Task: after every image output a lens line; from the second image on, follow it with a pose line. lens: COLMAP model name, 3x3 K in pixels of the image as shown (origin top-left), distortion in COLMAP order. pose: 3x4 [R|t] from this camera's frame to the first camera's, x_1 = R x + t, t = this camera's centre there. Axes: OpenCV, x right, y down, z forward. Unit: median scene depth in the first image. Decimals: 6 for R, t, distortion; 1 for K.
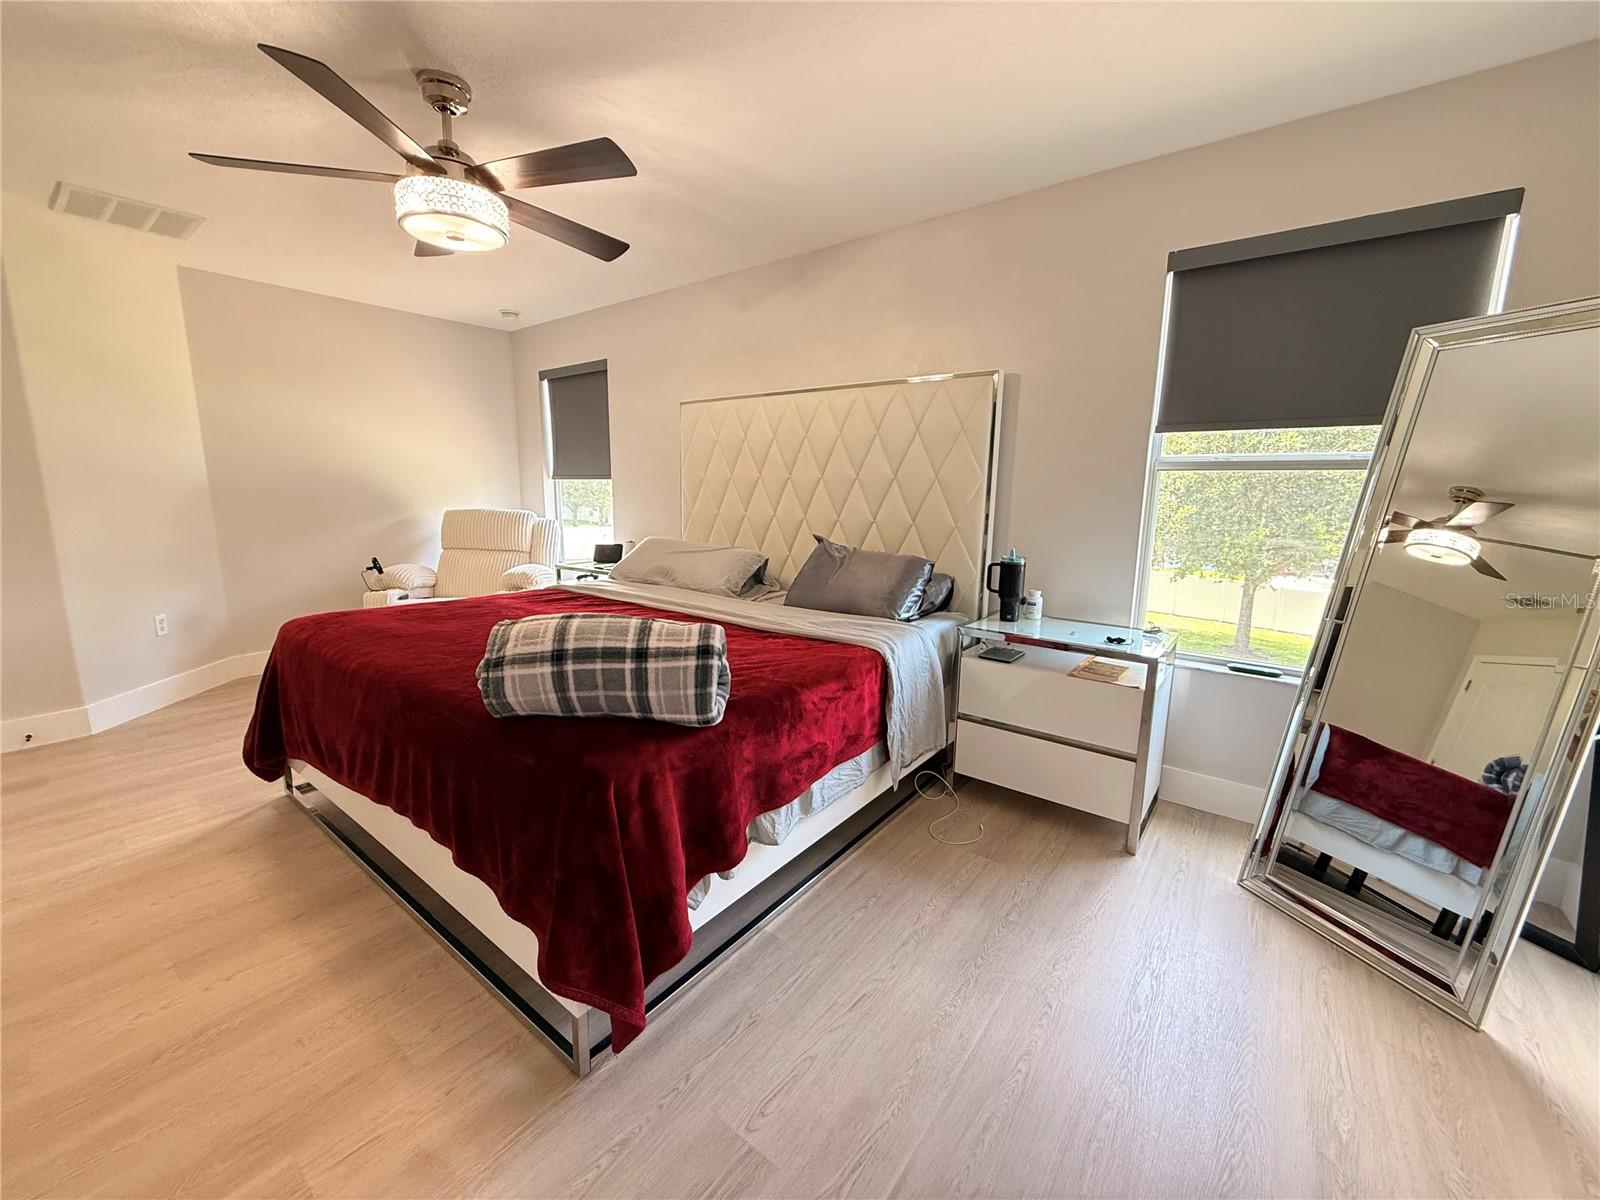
lens RADIAL K [[634.9, 0, 794.3], [0, 634.9, 598.7], [0, 0, 1]] dist [0.000960, -0.000309]
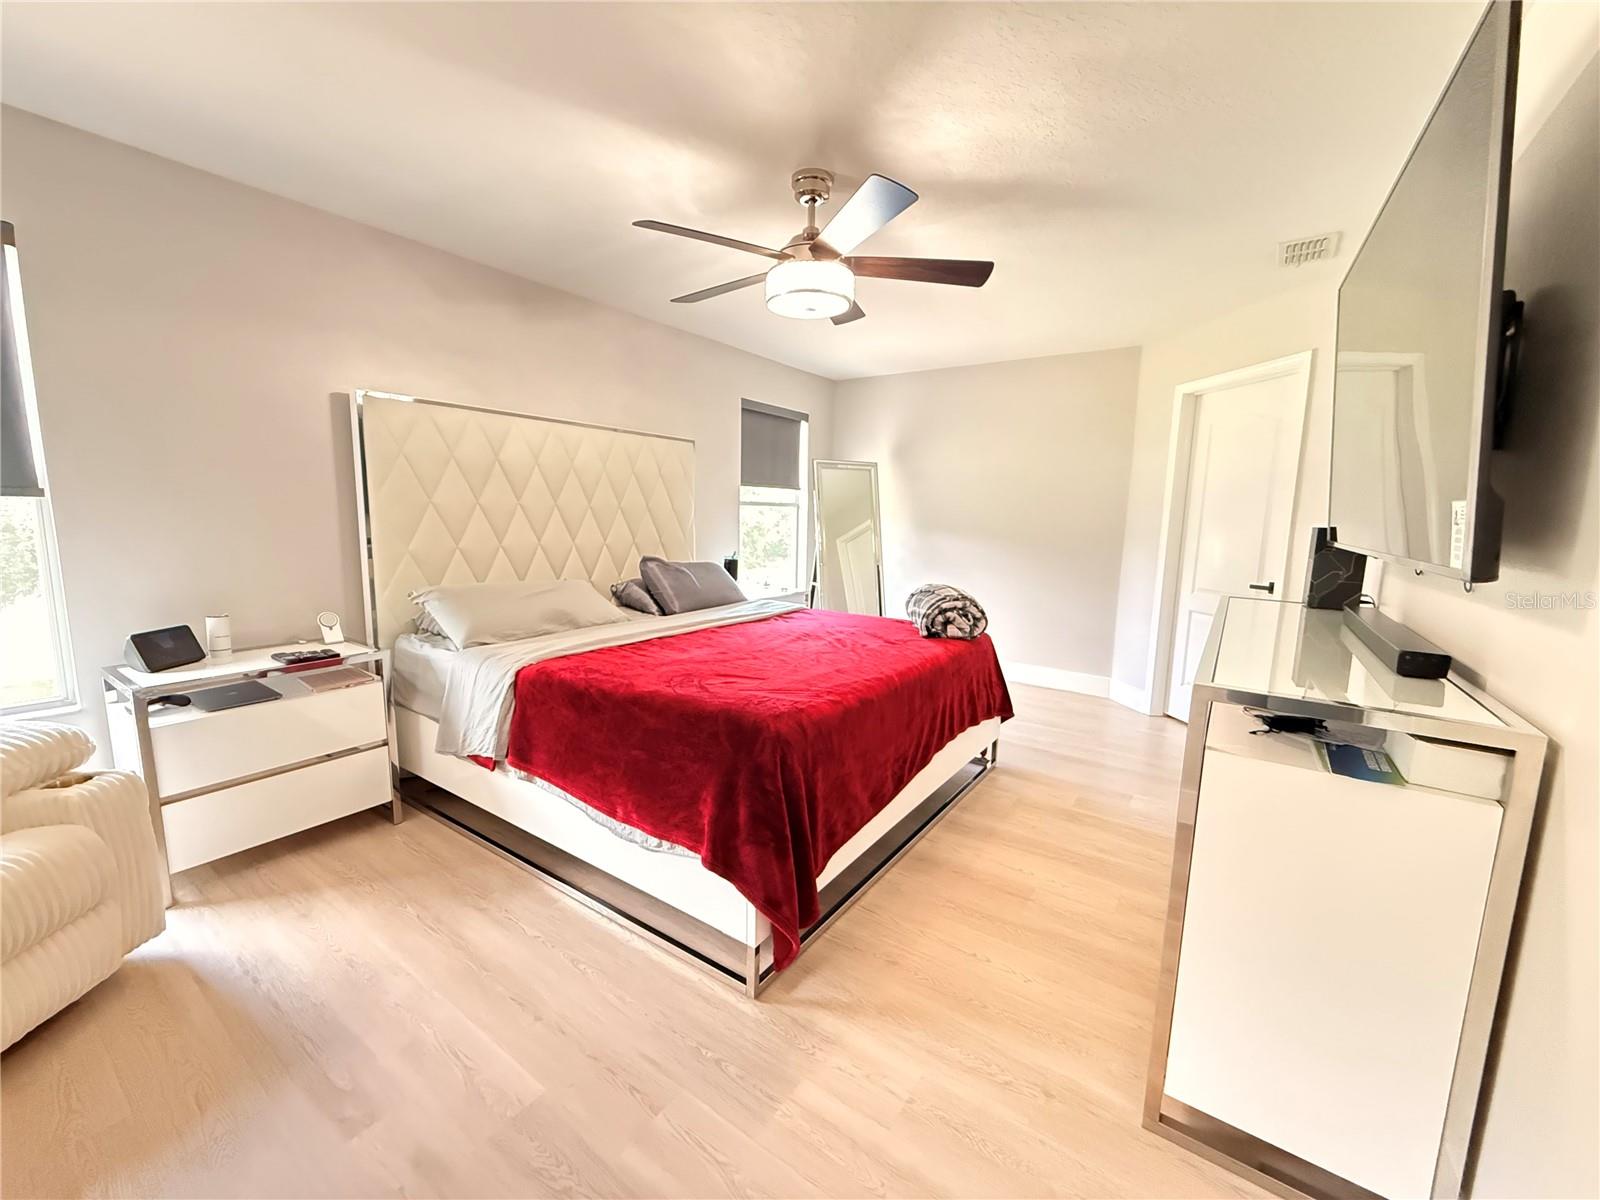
lens RADIAL K [[634.9, 0, 794.3], [0, 634.9, 598.7], [0, 0, 1]] dist [0.000960, -0.000309]
pose [[-0.038123, -0.148037, 0.988247, -1.497213], [0.150370, 0.976855, 0.152132, -0.206122], [-0.987894, 0.154402, -0.014981, 0.972050]]
